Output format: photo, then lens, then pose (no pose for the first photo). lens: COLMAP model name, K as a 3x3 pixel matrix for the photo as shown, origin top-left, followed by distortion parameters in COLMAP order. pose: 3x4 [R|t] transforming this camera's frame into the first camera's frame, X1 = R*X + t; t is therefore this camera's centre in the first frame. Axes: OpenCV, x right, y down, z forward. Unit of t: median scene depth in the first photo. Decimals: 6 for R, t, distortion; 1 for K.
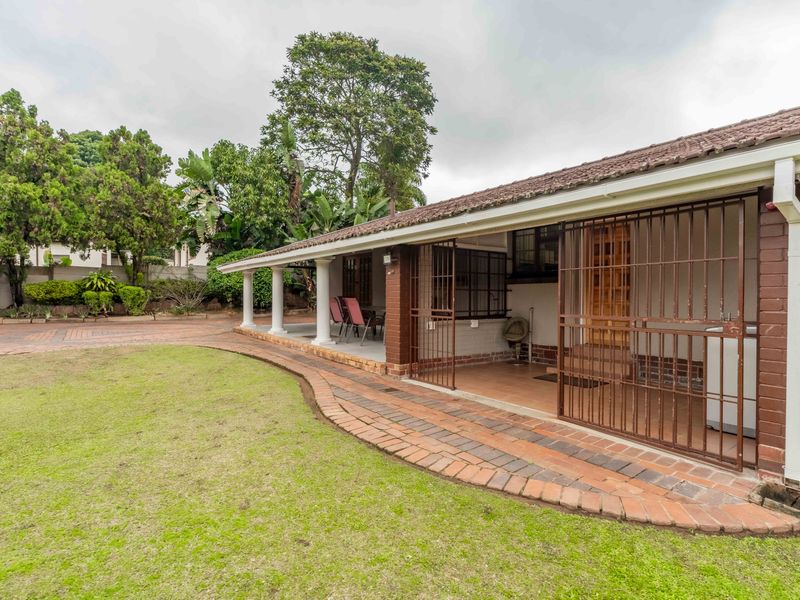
lens RADIAL K [[406.2, 0, 383.4], [0, 406.2, 301.5], [0, 0, 1]] dist [0.014020, 0.000116]
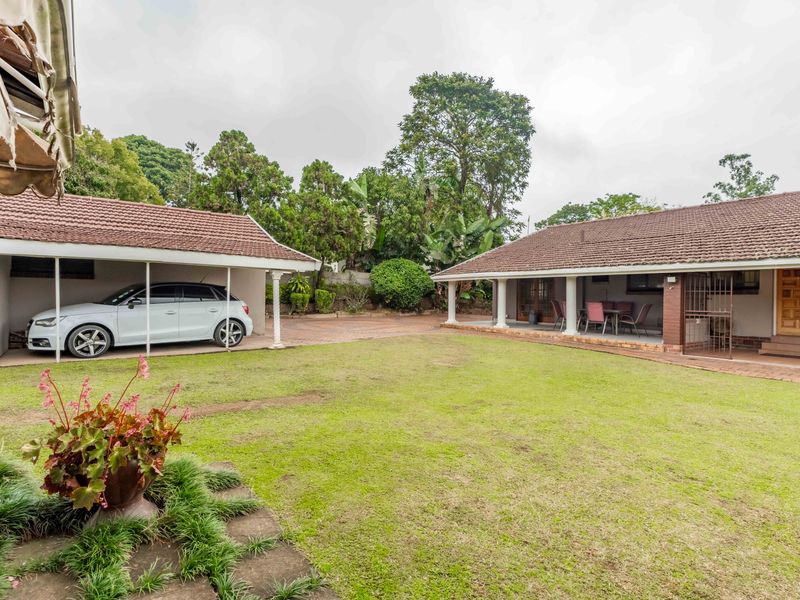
lens RADIAL K [[406.2, 0, 397.4], [0, 406.2, 296.6], [0, 0, 1]] dist [0.014020, 0.000116]
pose [[0.999947, 0.010165, -0.001808, -0.377053], [-0.010190, 0.999847, -0.014246, -0.000690], [0.001663, 0.014264, 0.999897, -0.213826]]
